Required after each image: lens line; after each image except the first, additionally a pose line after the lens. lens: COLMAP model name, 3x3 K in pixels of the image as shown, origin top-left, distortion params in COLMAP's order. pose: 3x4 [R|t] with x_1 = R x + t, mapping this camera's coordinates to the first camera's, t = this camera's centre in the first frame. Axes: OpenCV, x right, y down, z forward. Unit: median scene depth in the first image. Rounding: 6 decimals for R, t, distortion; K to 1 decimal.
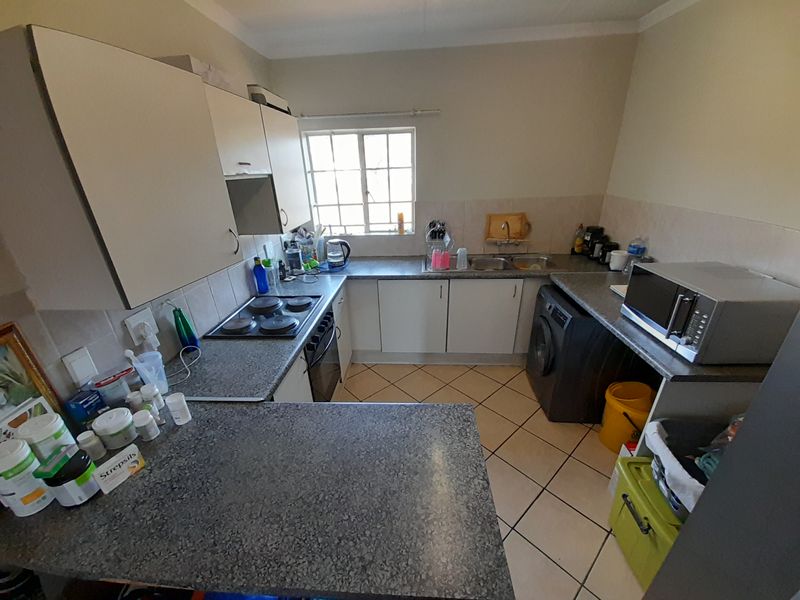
lens RADIAL K [[320.9, 0, 393.5], [0, 320.9, 317.4], [0, 0, 1]] dist [-0.001147, -0.000331]
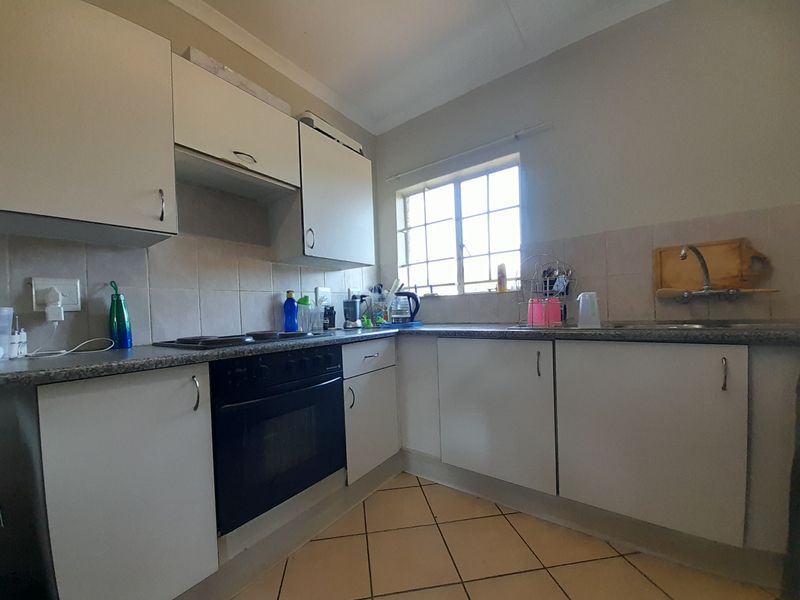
lens RADIAL K [[320.9, 0, 393.5], [0, 320.9, 317.4], [0, 0, 1]] dist [-0.001147, -0.000331]
pose [[0.841629, 0.014480, -0.539863, 0.217053], [-0.225839, 0.917476, -0.327467, 0.078297], [0.490569, 0.397528, 0.775444, 0.387884]]
